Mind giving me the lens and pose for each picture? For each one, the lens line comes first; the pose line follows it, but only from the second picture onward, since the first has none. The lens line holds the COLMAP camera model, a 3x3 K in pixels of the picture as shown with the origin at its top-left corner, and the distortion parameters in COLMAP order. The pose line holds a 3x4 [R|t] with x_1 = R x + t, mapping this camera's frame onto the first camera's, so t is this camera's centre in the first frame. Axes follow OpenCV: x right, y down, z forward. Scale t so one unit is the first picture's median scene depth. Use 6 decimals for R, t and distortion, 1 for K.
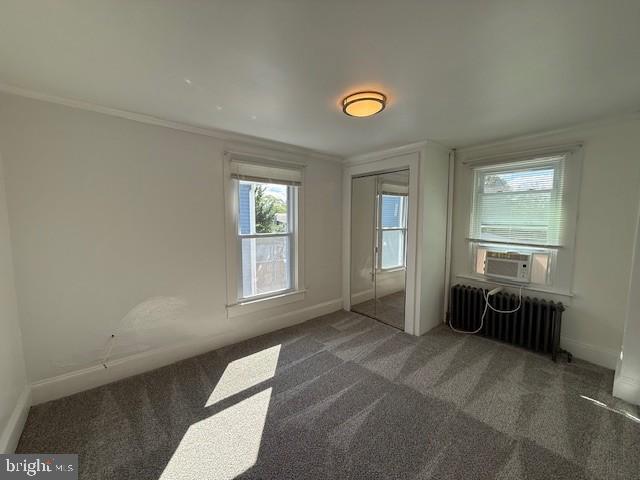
lens RADIAL K [[257.8, 0, 320.5], [0, 257.8, 238.5], [0, 0, 1]] dist [-0.000125, -0.000046]
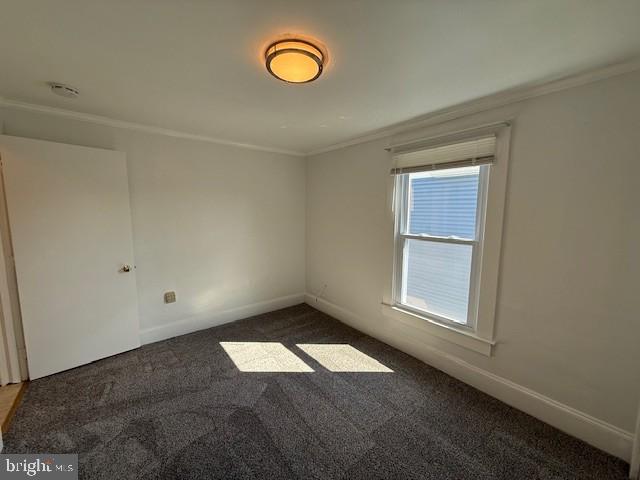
lens RADIAL K [[257.8, 0, 319.9], [0, 257.8, 239.6], [0, 0, 1]] dist [-0.000125, -0.000046]
pose [[-0.037589, 0.095935, -0.994678, 0.630619], [-0.096837, 0.990347, 0.099177, -0.057250], [0.994590, 0.100050, -0.027936, 0.758272]]
